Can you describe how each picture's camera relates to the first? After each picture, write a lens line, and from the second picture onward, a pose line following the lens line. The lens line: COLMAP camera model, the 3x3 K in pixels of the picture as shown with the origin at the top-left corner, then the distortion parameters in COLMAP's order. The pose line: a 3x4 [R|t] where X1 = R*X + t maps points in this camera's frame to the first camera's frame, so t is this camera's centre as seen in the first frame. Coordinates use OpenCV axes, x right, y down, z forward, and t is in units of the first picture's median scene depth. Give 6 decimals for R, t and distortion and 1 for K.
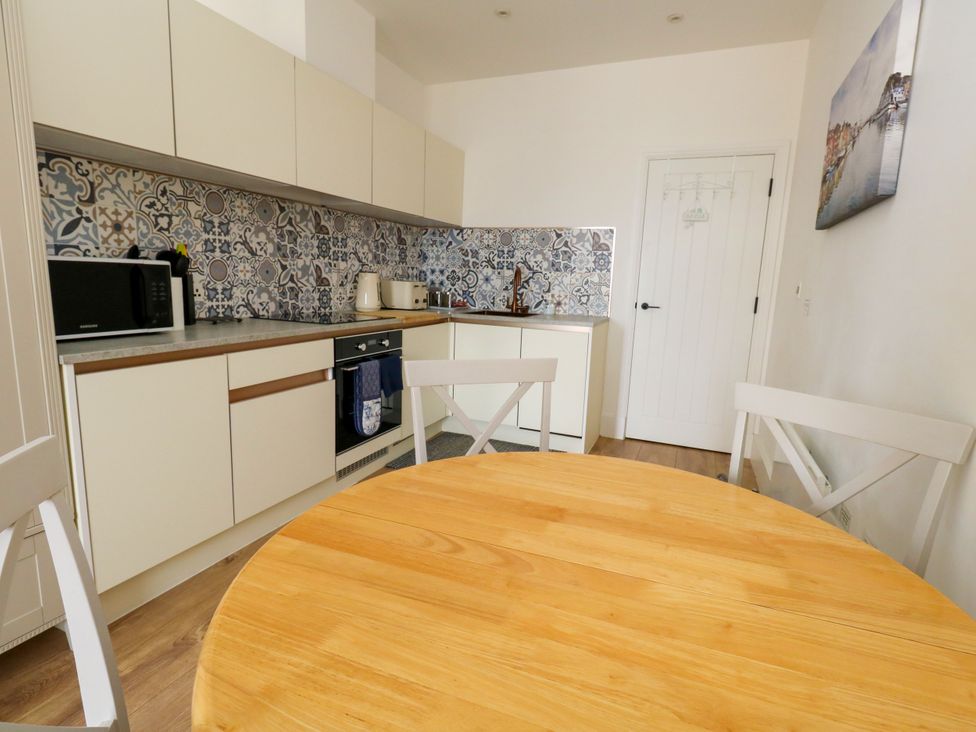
lens RADIAL K [[503.6, 0, 496.7], [0, 503.6, 367.2], [0, 0, 1]] dist [0.005025, -0.002673]
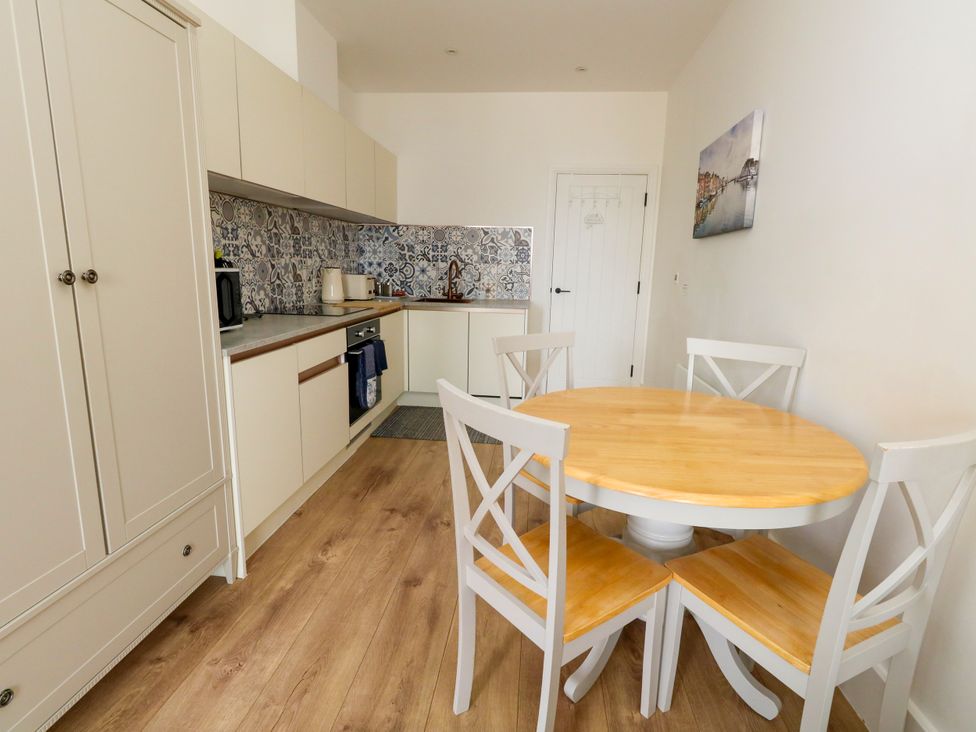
lens RADIAL K [[503.6, 0, 495.2], [0, 503.6, 371.7], [0, 0, 1]] dist [0.005025, -0.002673]
pose [[0.955498, -0.076705, 0.284852, -0.335512], [0.063909, 0.996496, 0.053963, 0.004797], [-0.287993, -0.033357, 0.957051, -0.244532]]
